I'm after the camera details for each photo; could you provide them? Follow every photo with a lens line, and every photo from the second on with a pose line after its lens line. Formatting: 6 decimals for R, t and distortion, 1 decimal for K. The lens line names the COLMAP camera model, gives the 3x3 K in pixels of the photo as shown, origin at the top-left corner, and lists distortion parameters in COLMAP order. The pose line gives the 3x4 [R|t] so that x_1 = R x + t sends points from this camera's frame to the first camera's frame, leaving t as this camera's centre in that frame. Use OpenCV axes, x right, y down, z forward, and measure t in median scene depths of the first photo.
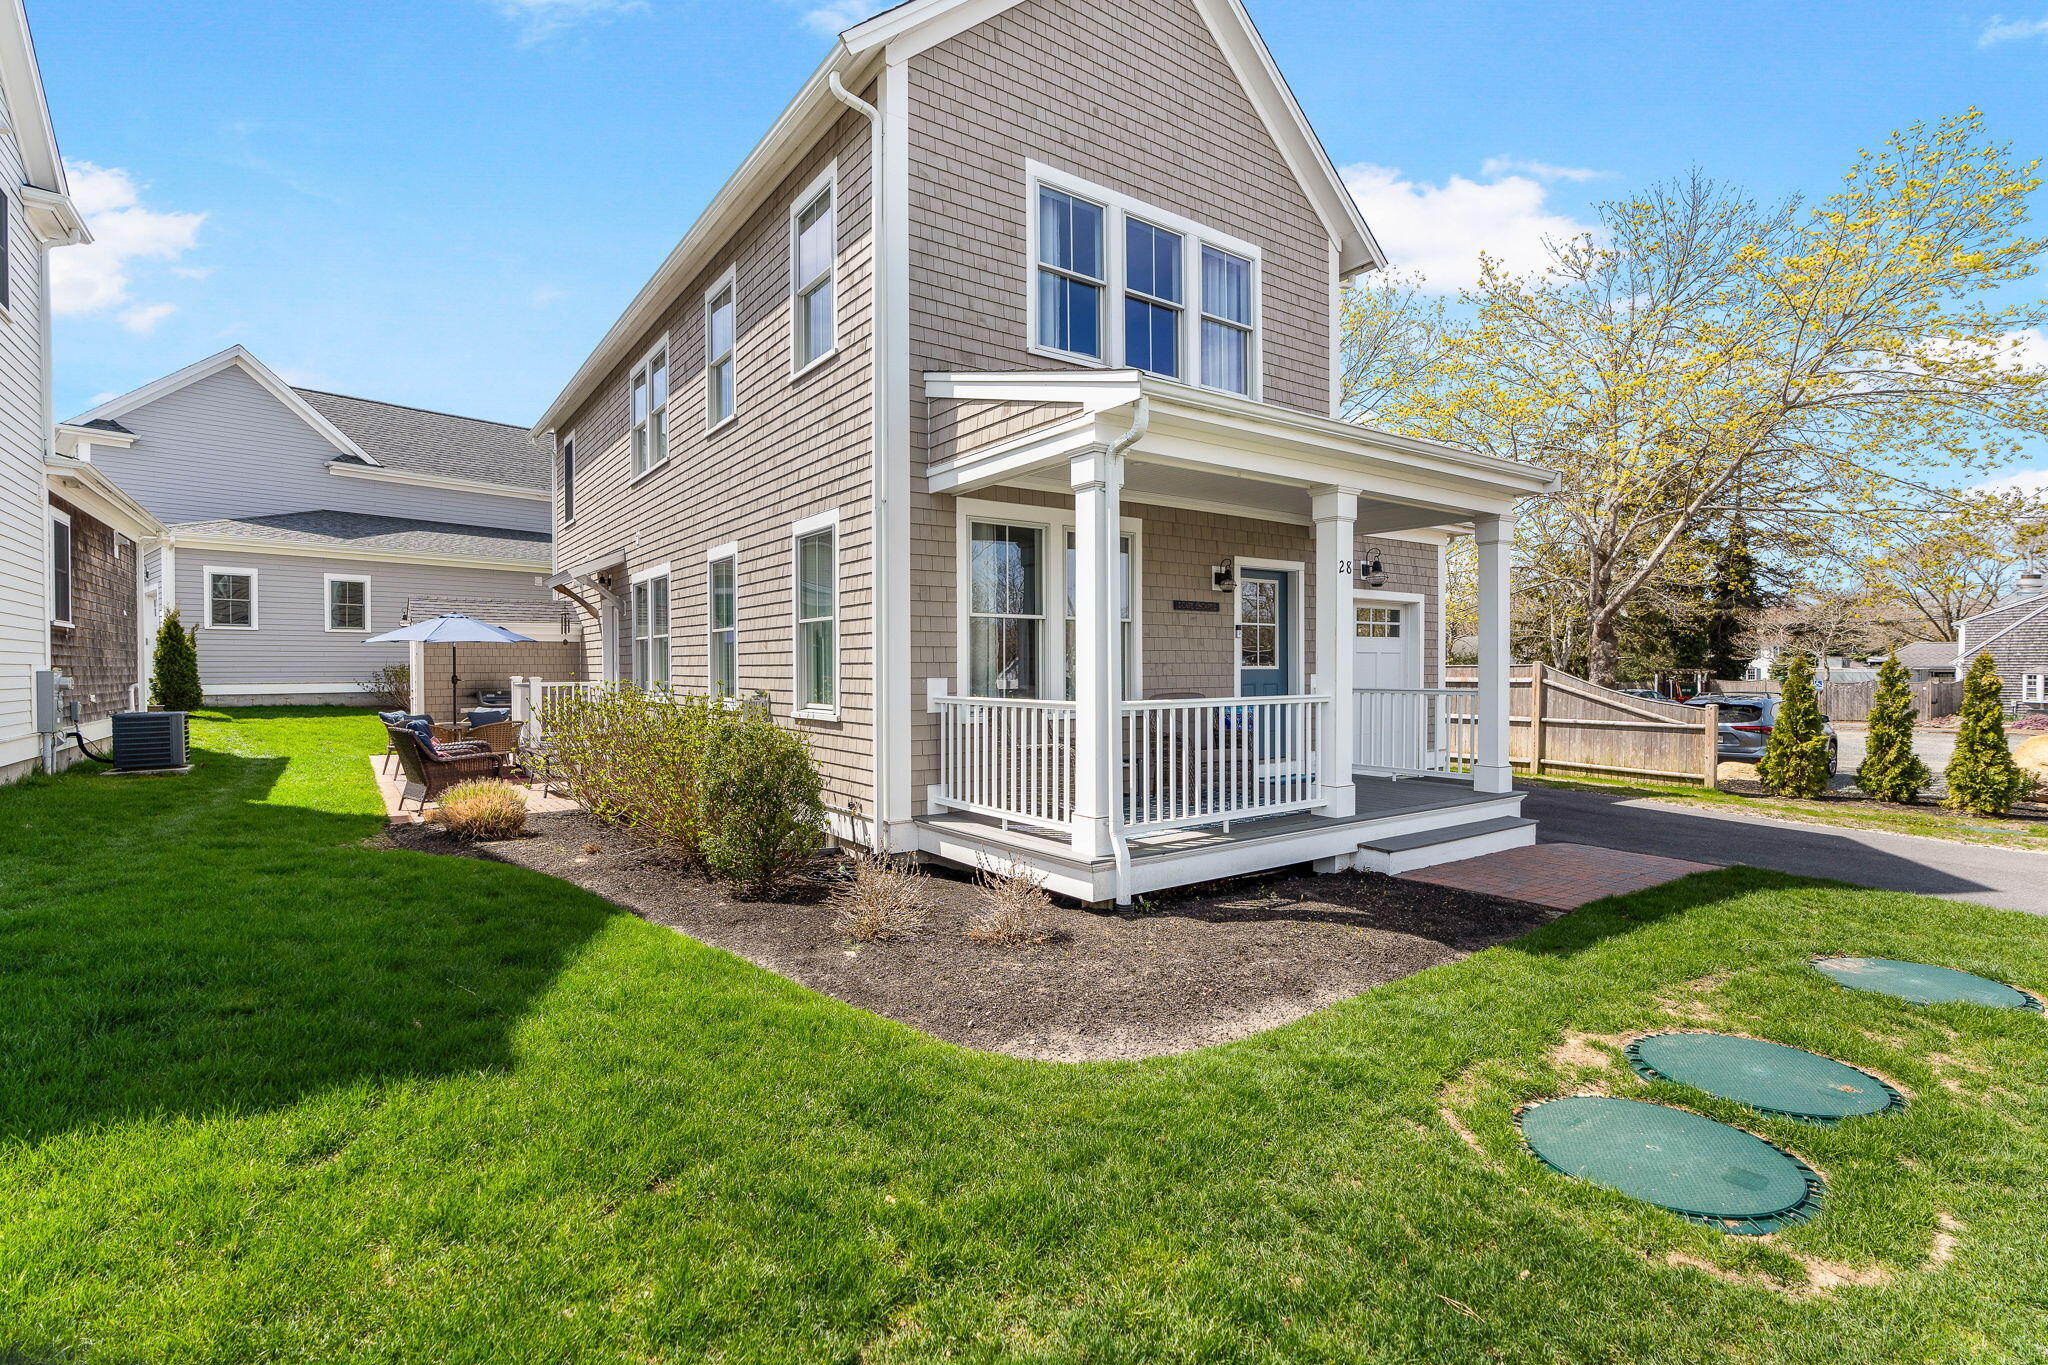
lens RADIAL K [[932.3, 0, 1030.9], [0, 932.3, 684.5], [0, 0, 1]] dist [-0.001045, 0.000066]
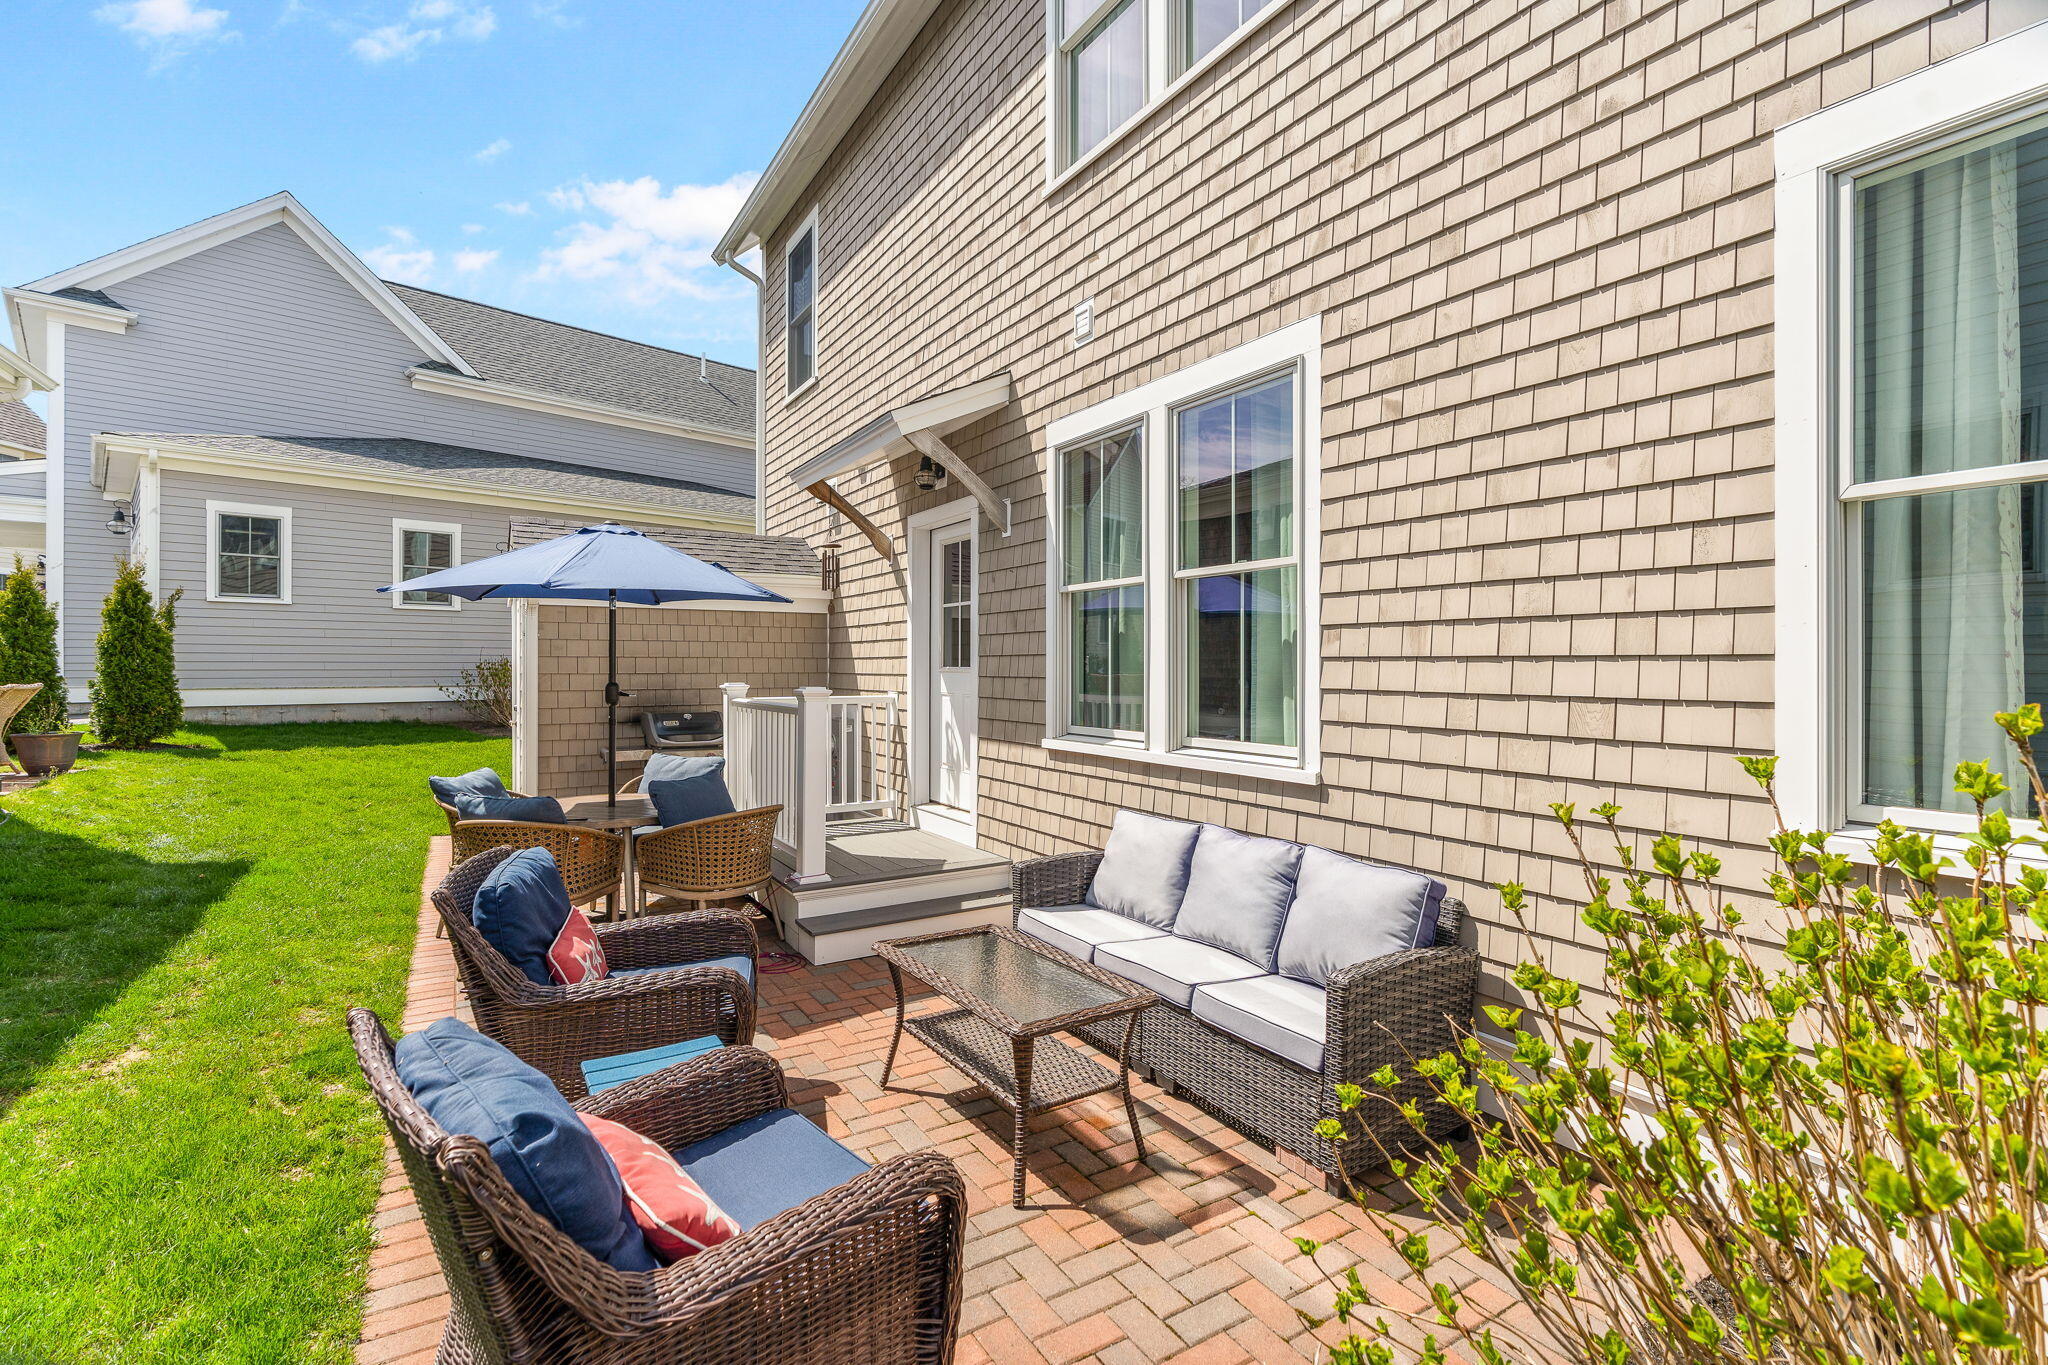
lens RADIAL K [[932.3, 0, 1017.9], [0, 932.3, 668.8], [0, 0, 1]] dist [-0.001045, 0.000066]
pose [[0.995168, 0.004220, -0.098096, -0.303201], [-0.005742, 0.999867, -0.015242, -0.007912], [0.098019, 0.015731, 0.995060, 0.463008]]
